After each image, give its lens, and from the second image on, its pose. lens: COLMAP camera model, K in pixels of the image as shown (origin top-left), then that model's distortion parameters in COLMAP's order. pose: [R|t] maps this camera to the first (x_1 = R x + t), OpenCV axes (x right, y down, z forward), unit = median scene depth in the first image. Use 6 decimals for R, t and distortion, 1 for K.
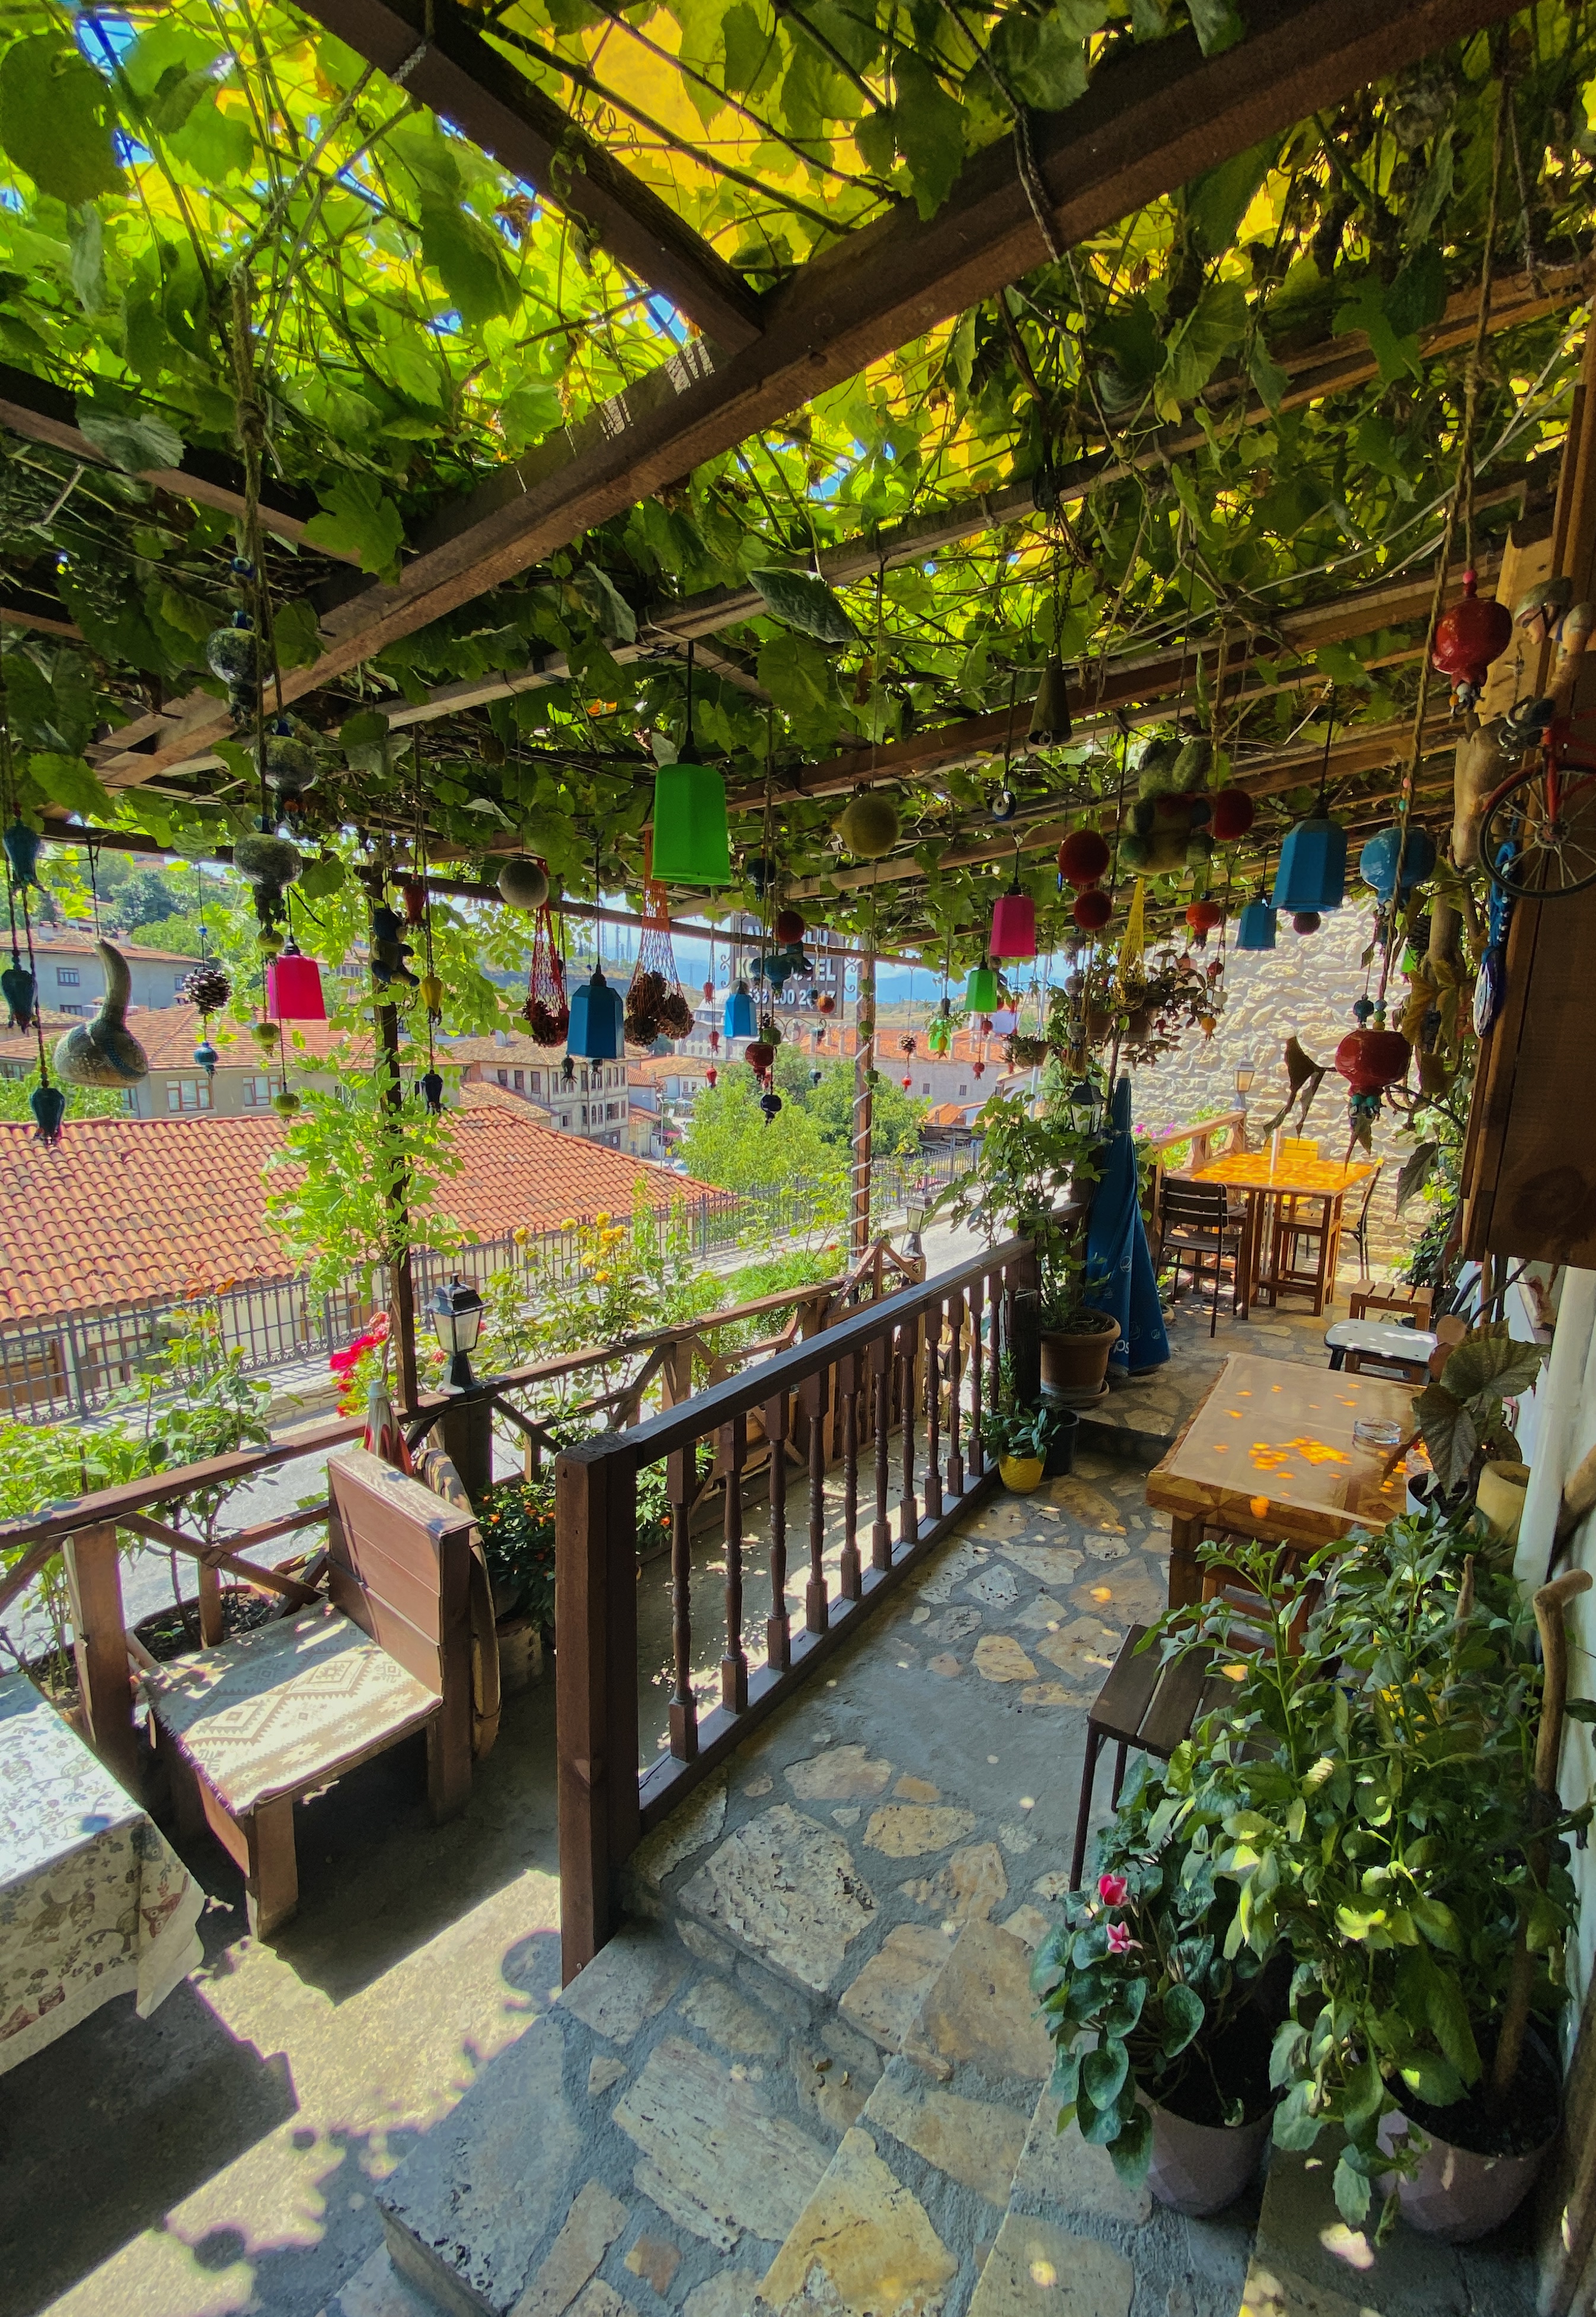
lens RADIAL K [[959.6, 0, 902.5], [0, 959.6, 1190.5], [0, 0, 1]] dist [0.002524, -0.014037]
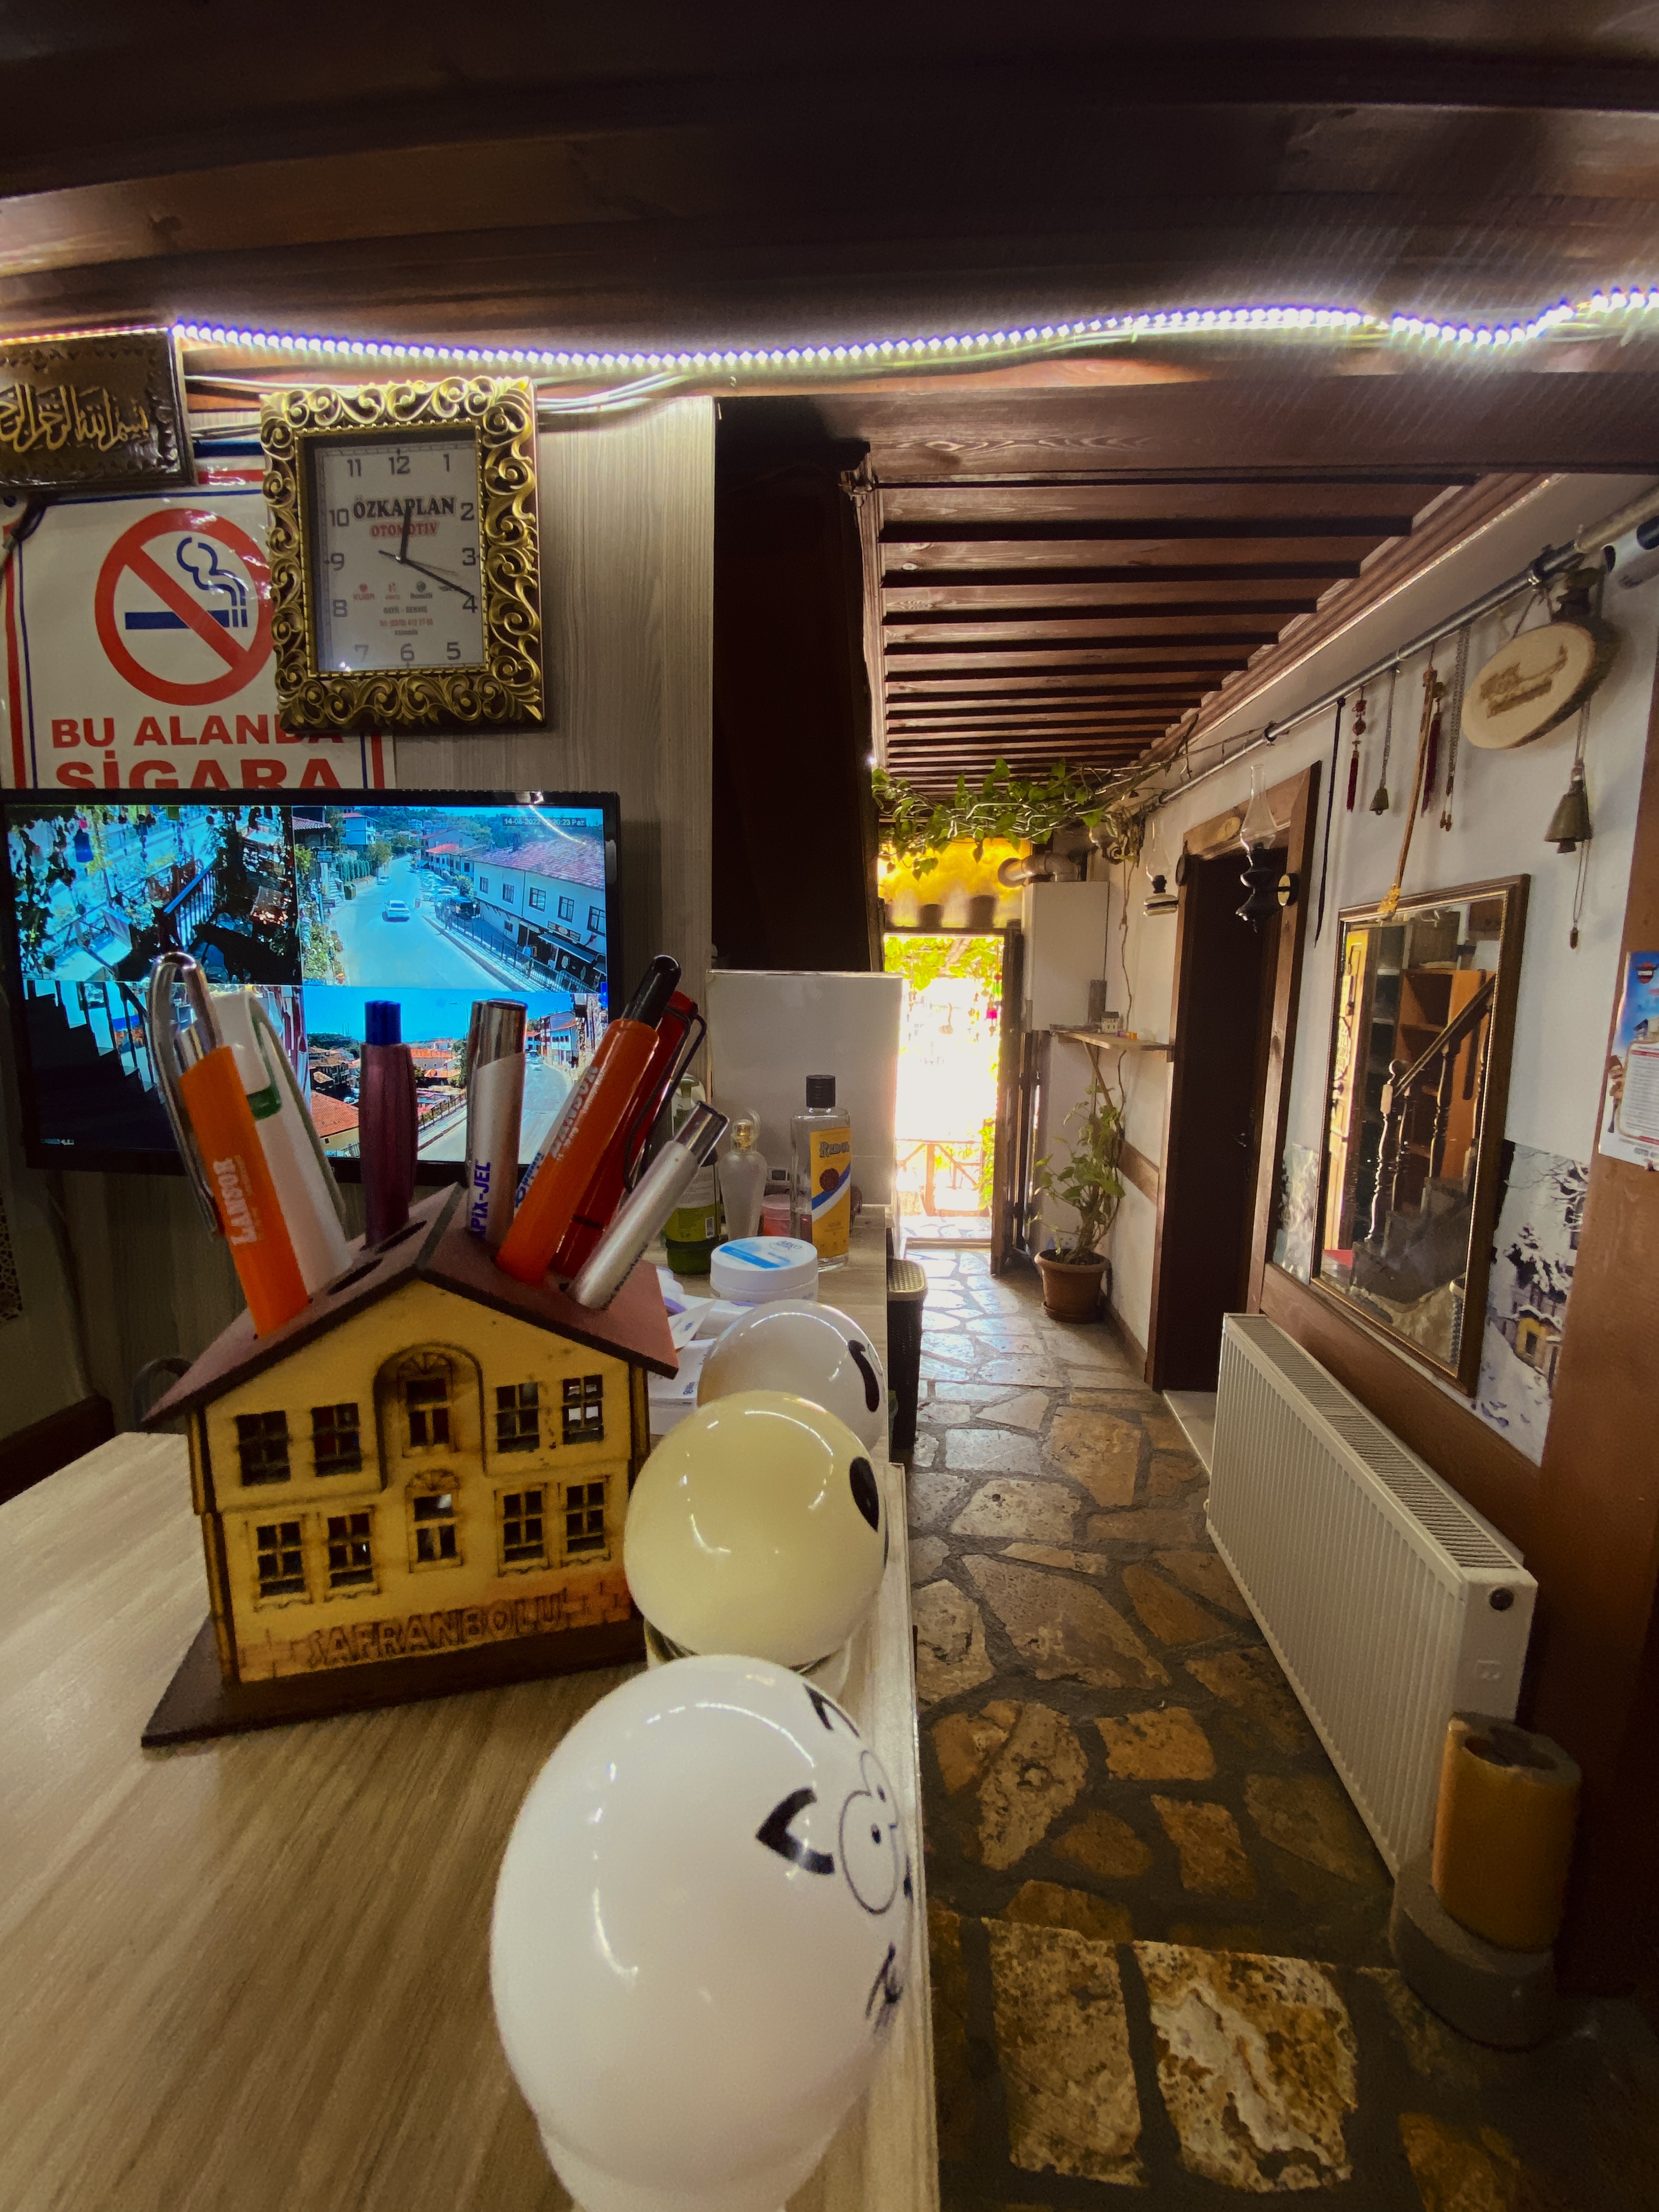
lens RADIAL K [[887.4, 0, 842.7], [0, 887.4, 1091.8], [0, 0, 1]] dist [0.023434, -0.019545]
pose [[0.524822, 0.072872, -0.848087, 2.055100], [-0.135607, 0.990762, 0.001214, 0.175314], [0.840341, 0.114369, 0.529856, -1.290293]]
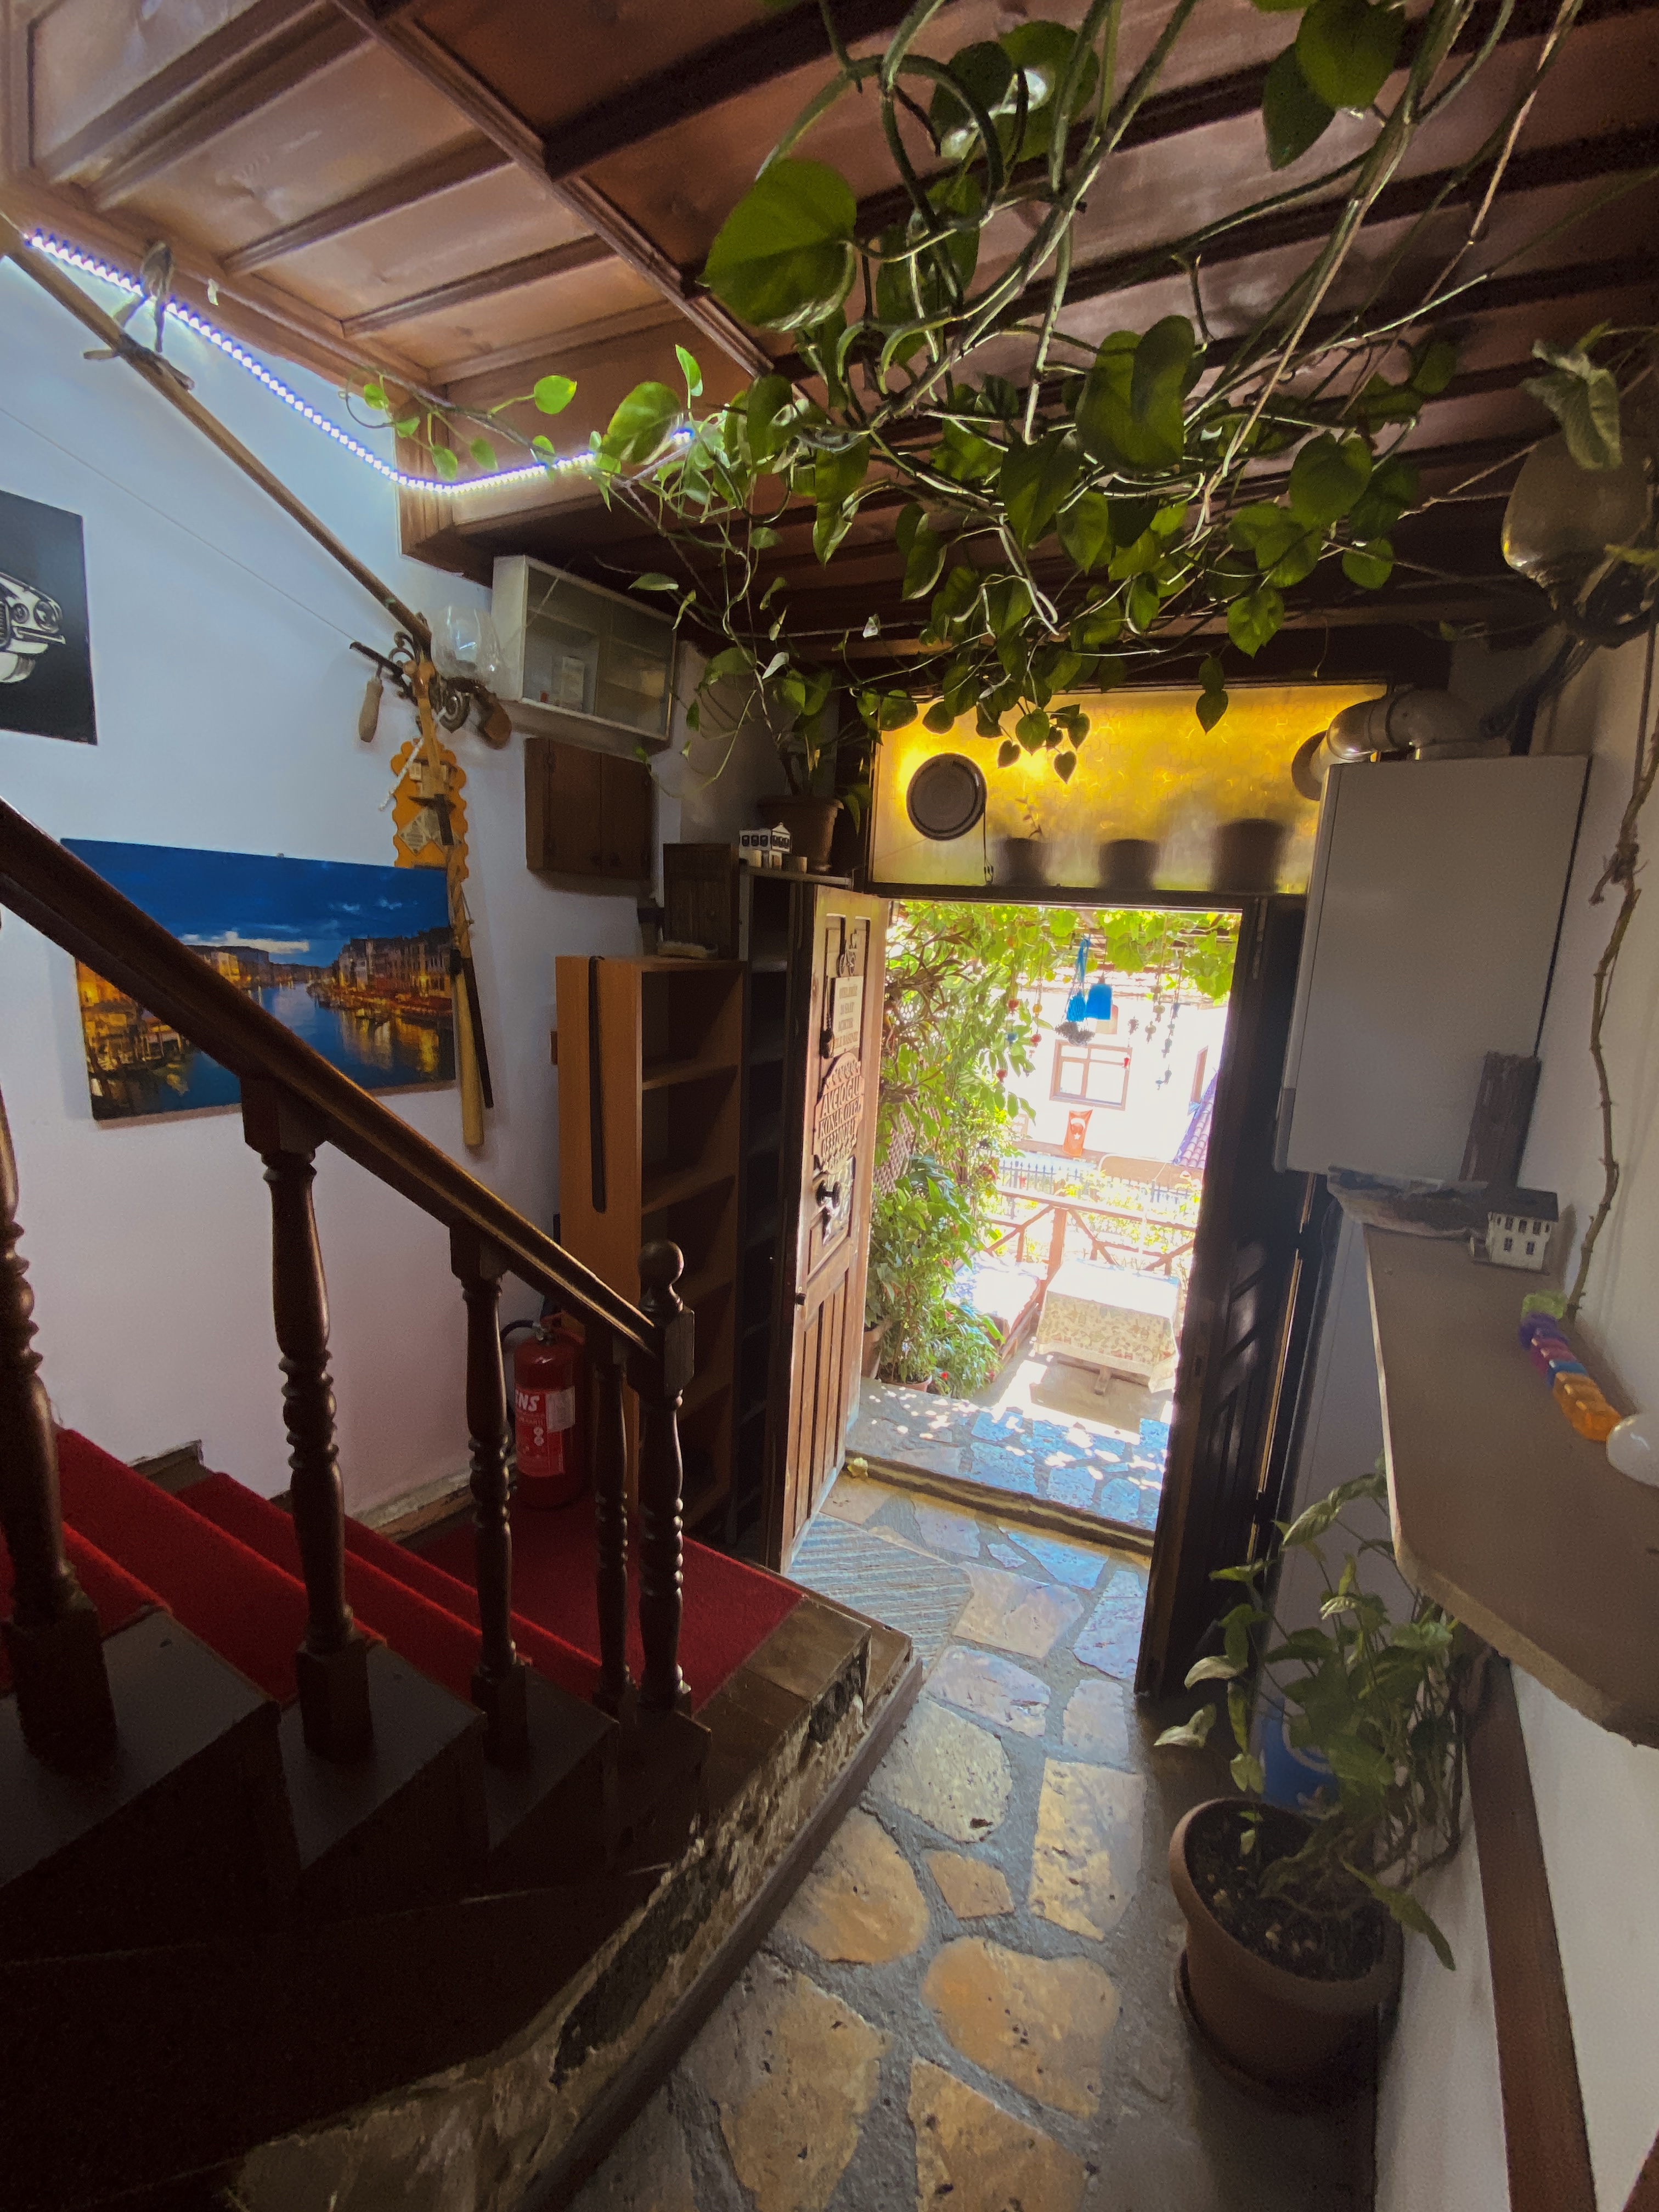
lens RADIAL K [[887.4, 0, 842.7], [0, 887.4, 1091.8], [0, 0, 1]] dist [0.023434, -0.019545]
pose [[0.133768, 0.138712, -0.981257, 1.291721], [-0.223334, 0.968904, 0.106520, -0.063437], [0.965520, 0.204899, 0.160588, -0.428301]]
